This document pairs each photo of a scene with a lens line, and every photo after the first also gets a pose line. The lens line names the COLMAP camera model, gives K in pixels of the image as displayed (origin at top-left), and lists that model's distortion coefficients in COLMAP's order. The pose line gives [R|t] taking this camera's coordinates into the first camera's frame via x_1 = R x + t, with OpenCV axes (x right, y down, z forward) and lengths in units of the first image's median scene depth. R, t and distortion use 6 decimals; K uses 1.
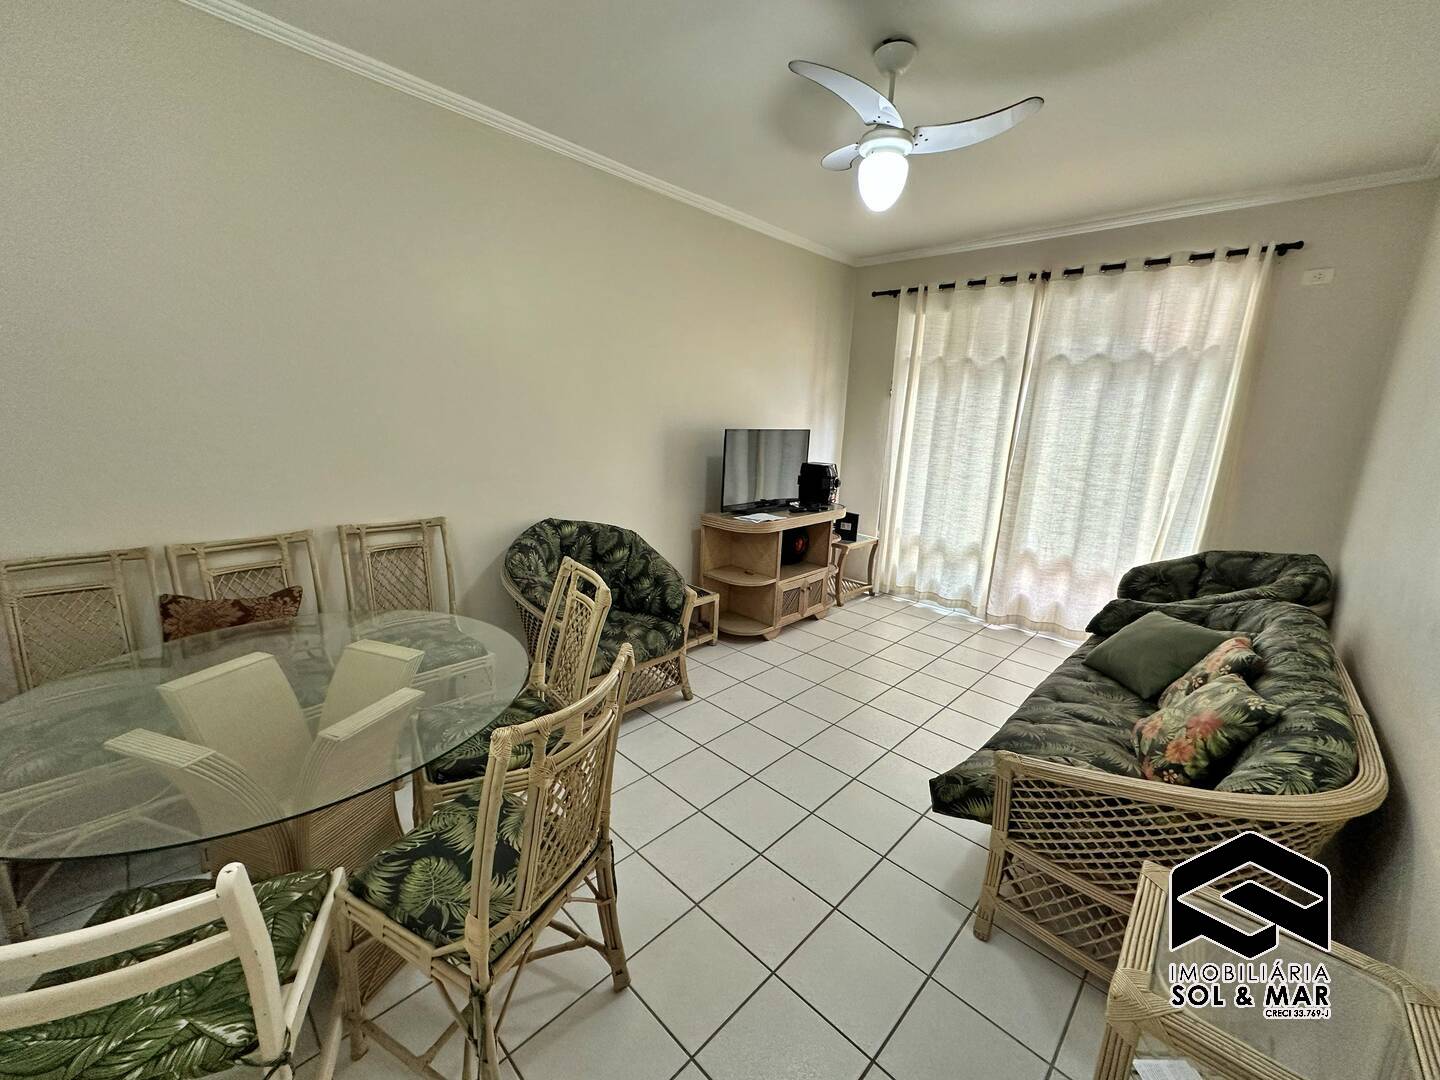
lens RADIAL K [[575.9, 0, 722.3], [0, 575.9, 539.0], [0, 0, 1]] dist [0.000426, 0.000510]
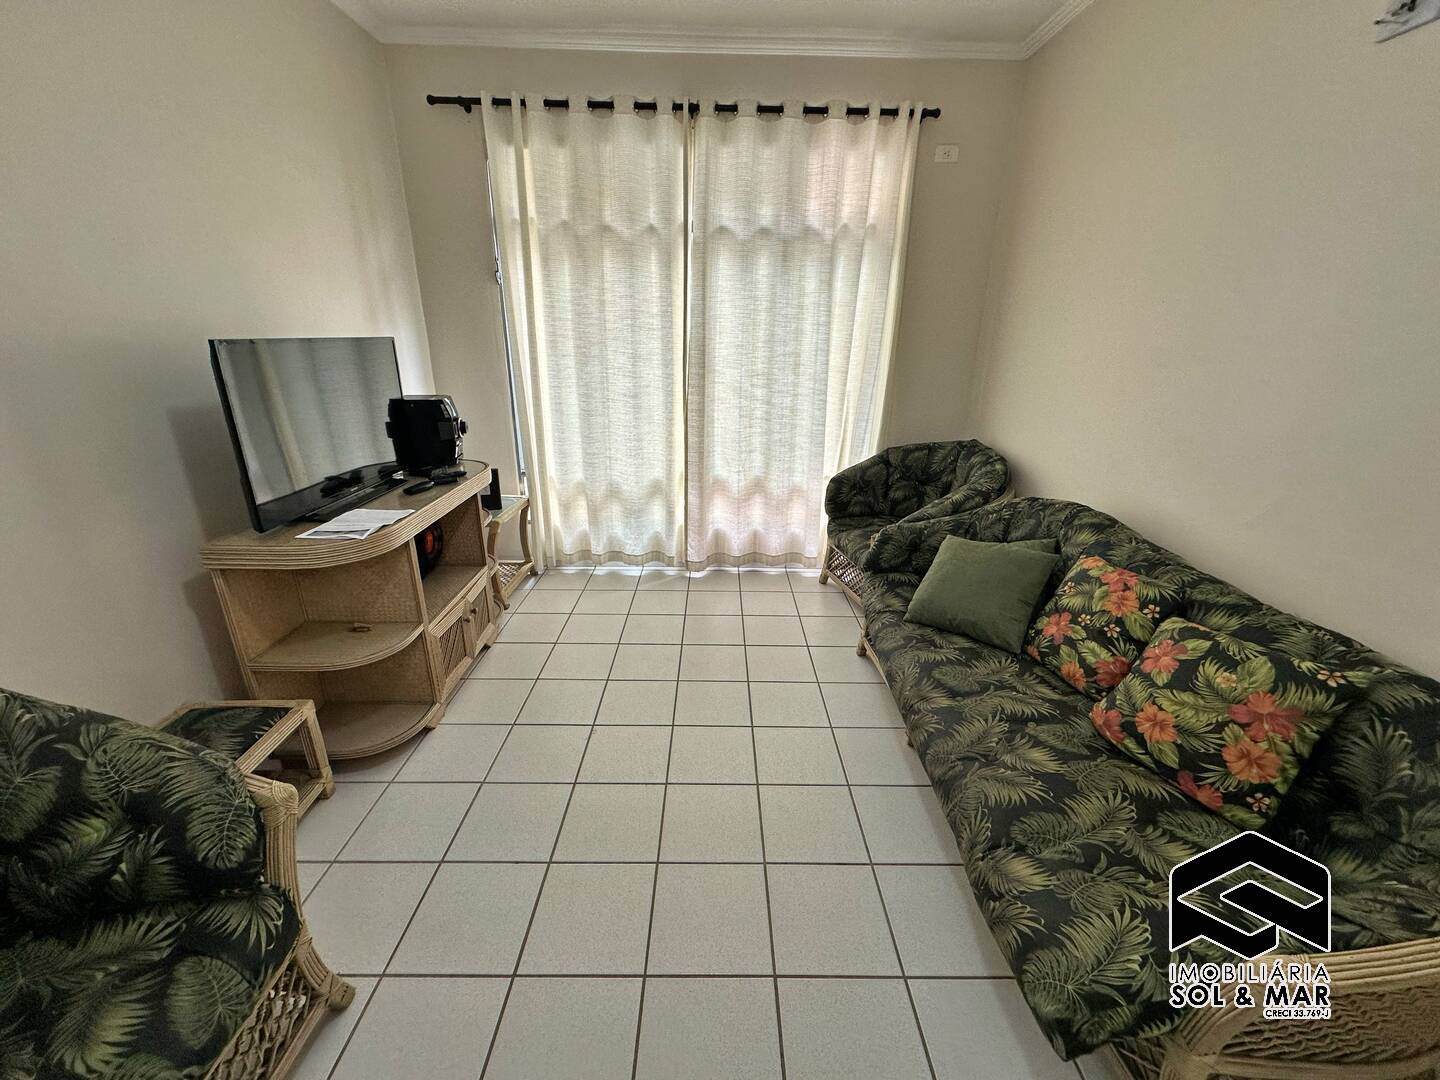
lens RADIAL K [[575.9, 0, 722.3], [0, 575.9, 539.0], [0, 0, 1]] dist [0.000426, 0.000510]
pose [[0.713803, -0.262399, 0.649332, -0.035230], [0.165358, 0.964089, 0.207818, -0.071067], [-0.680545, -0.040969, 0.731560, 0.402222]]
